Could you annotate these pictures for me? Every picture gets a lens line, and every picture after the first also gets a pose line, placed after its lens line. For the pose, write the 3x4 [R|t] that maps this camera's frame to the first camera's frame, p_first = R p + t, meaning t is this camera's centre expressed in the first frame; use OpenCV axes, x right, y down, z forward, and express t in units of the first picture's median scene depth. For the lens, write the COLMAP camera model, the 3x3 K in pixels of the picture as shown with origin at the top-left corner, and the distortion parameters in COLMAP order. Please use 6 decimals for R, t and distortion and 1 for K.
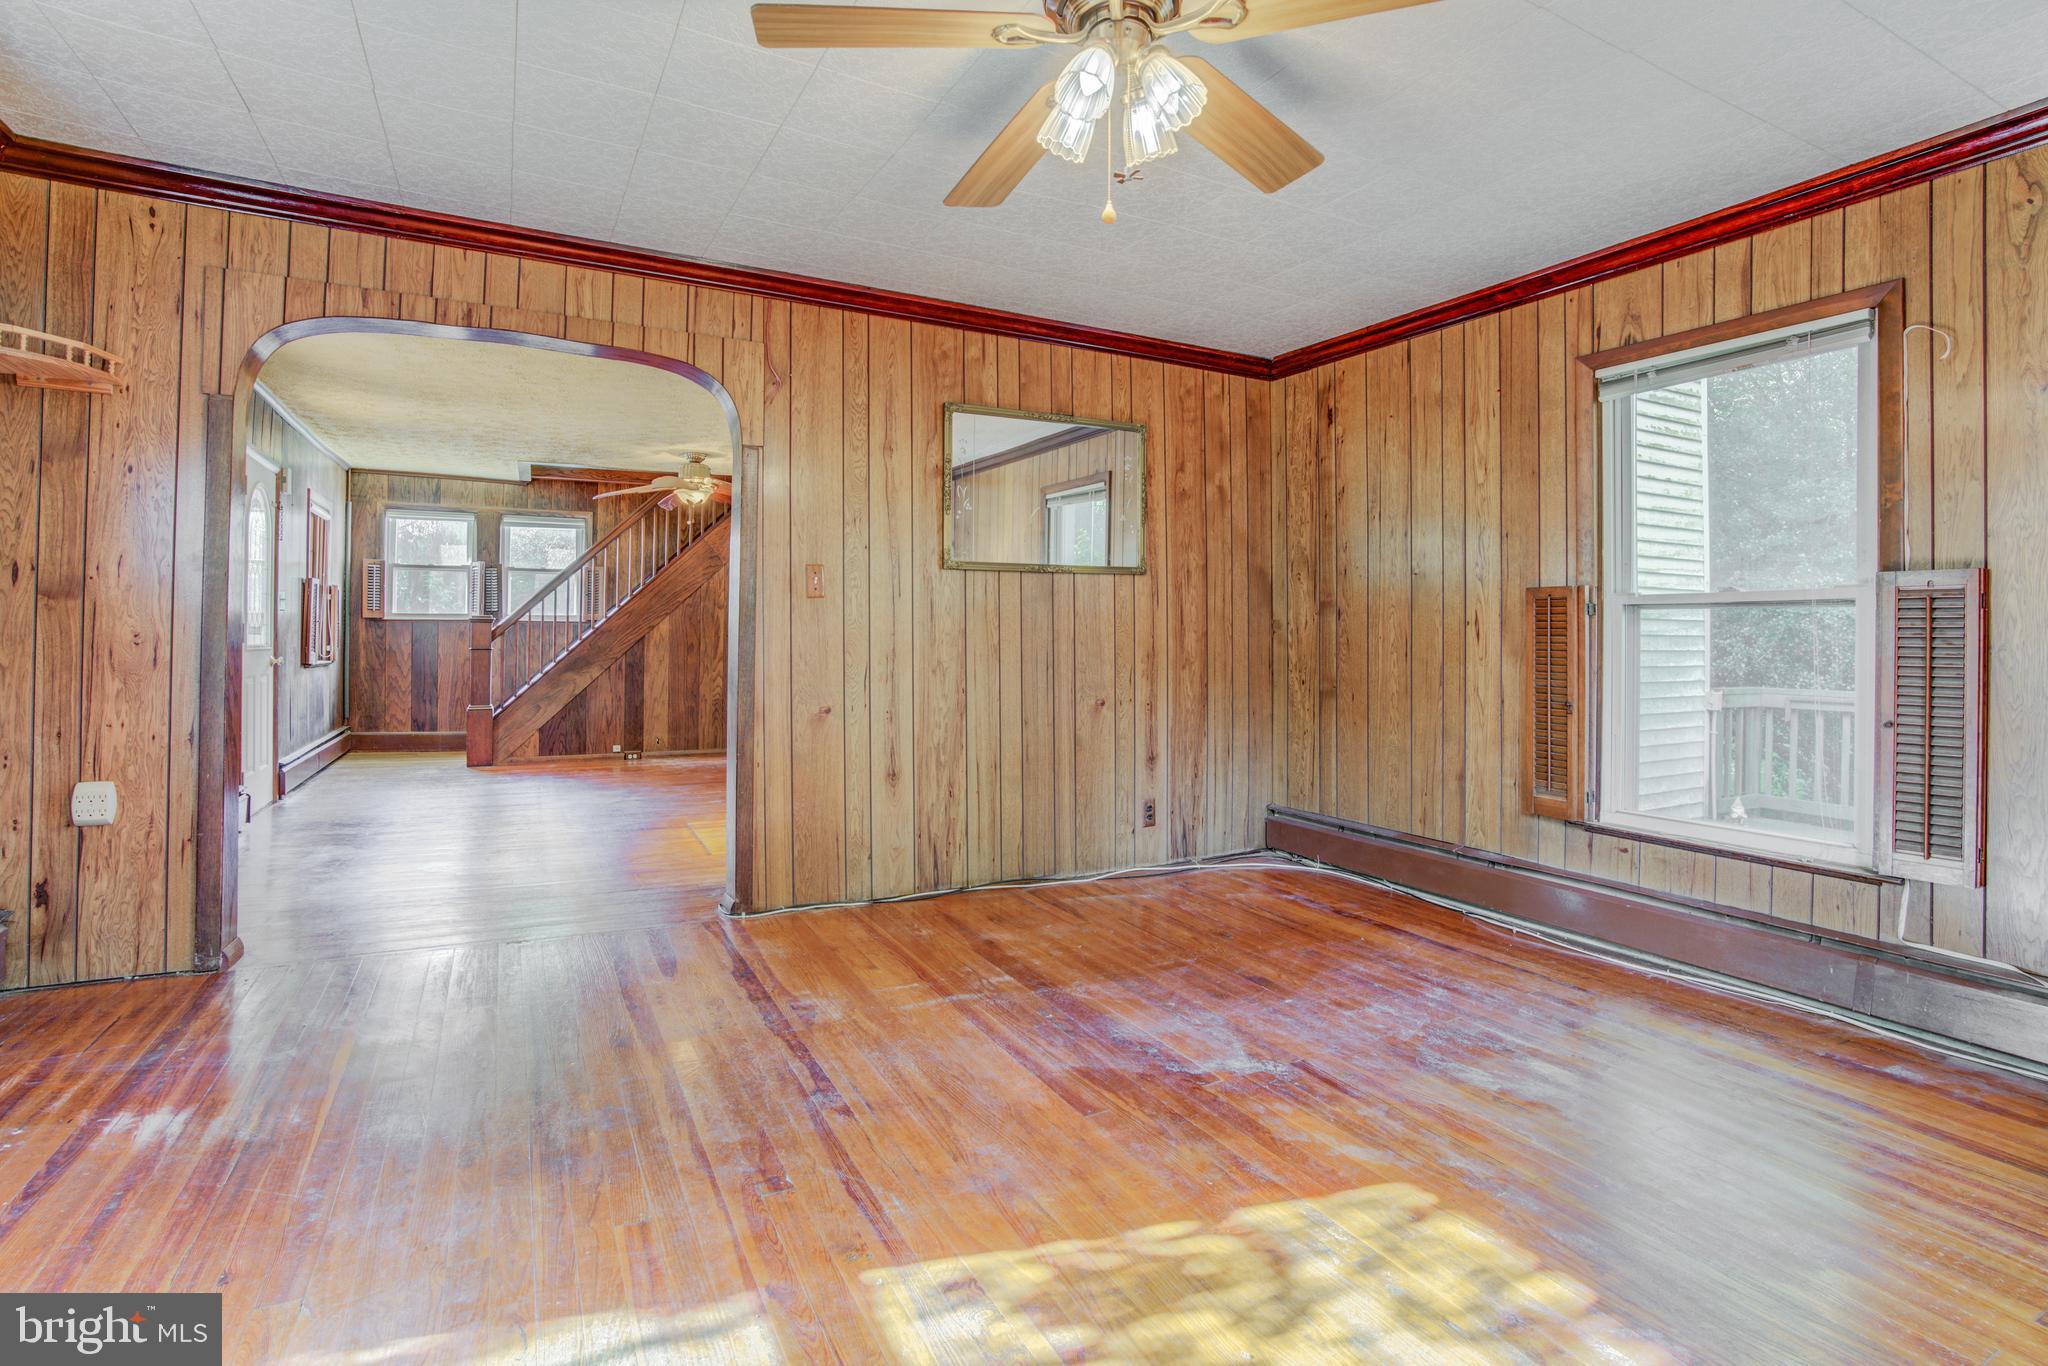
lens RADIAL K [[956.0, 0, 1008.2], [0, 956.0, 669.2], [0, 0, 1]] dist [-0.080464, 0.032920]
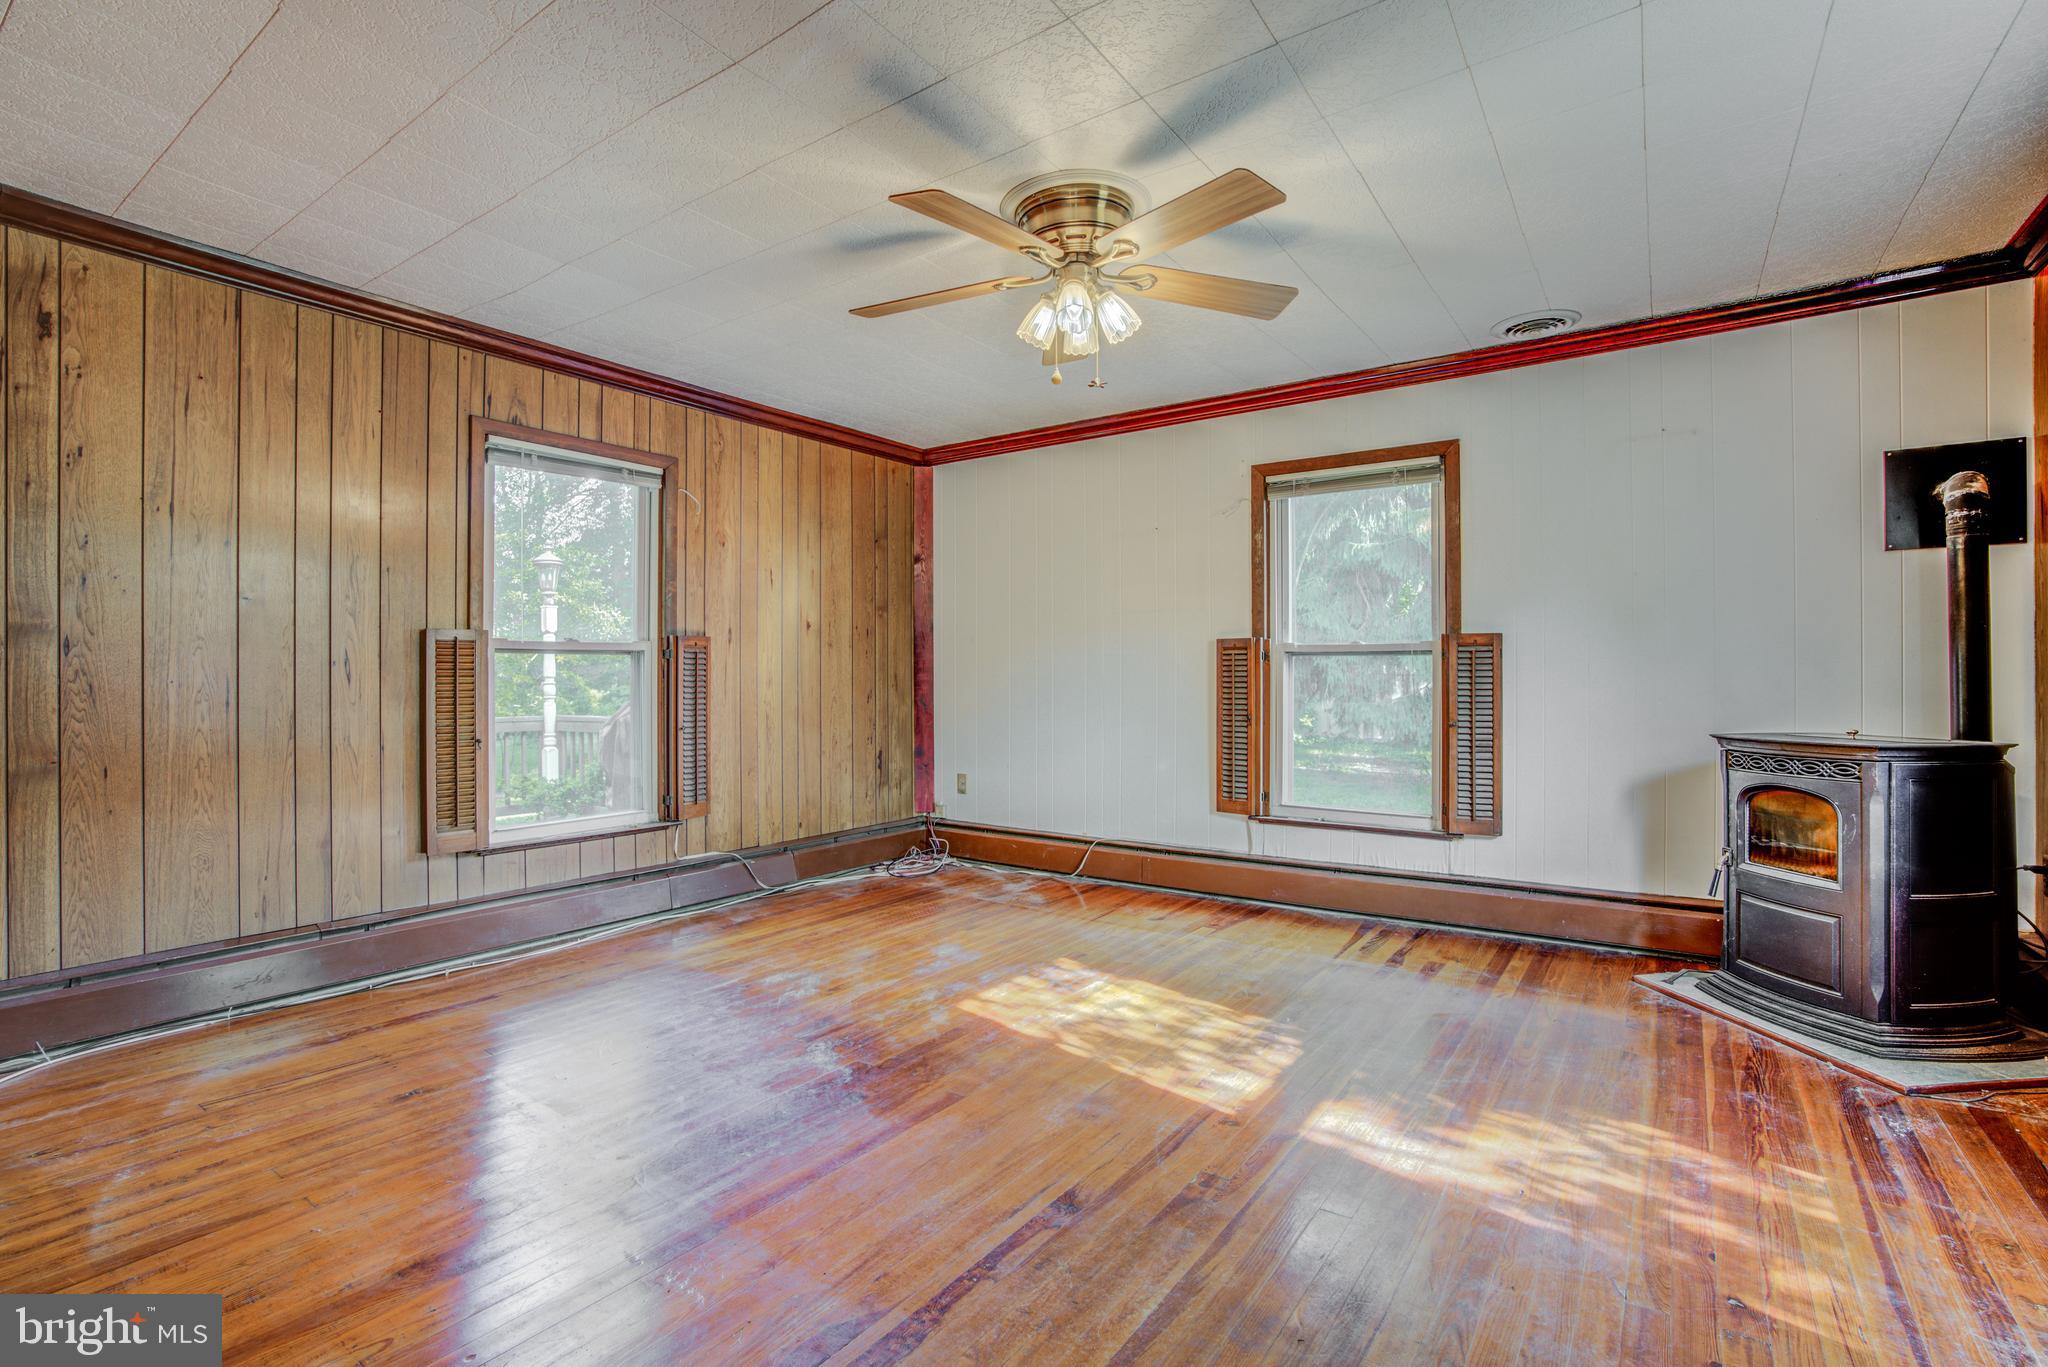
lens RADIAL K [[954.4, 0, 992.3], [0, 954.4, 693.7], [0, 0, 1]] dist [-0.037354, 0.018913]
pose [[-0.427946, -0.029750, 0.903315, -0.665389], [0.028465, 0.998519, 0.046371, -0.052047], [-0.903356, 0.045557, -0.426465, 0.982711]]
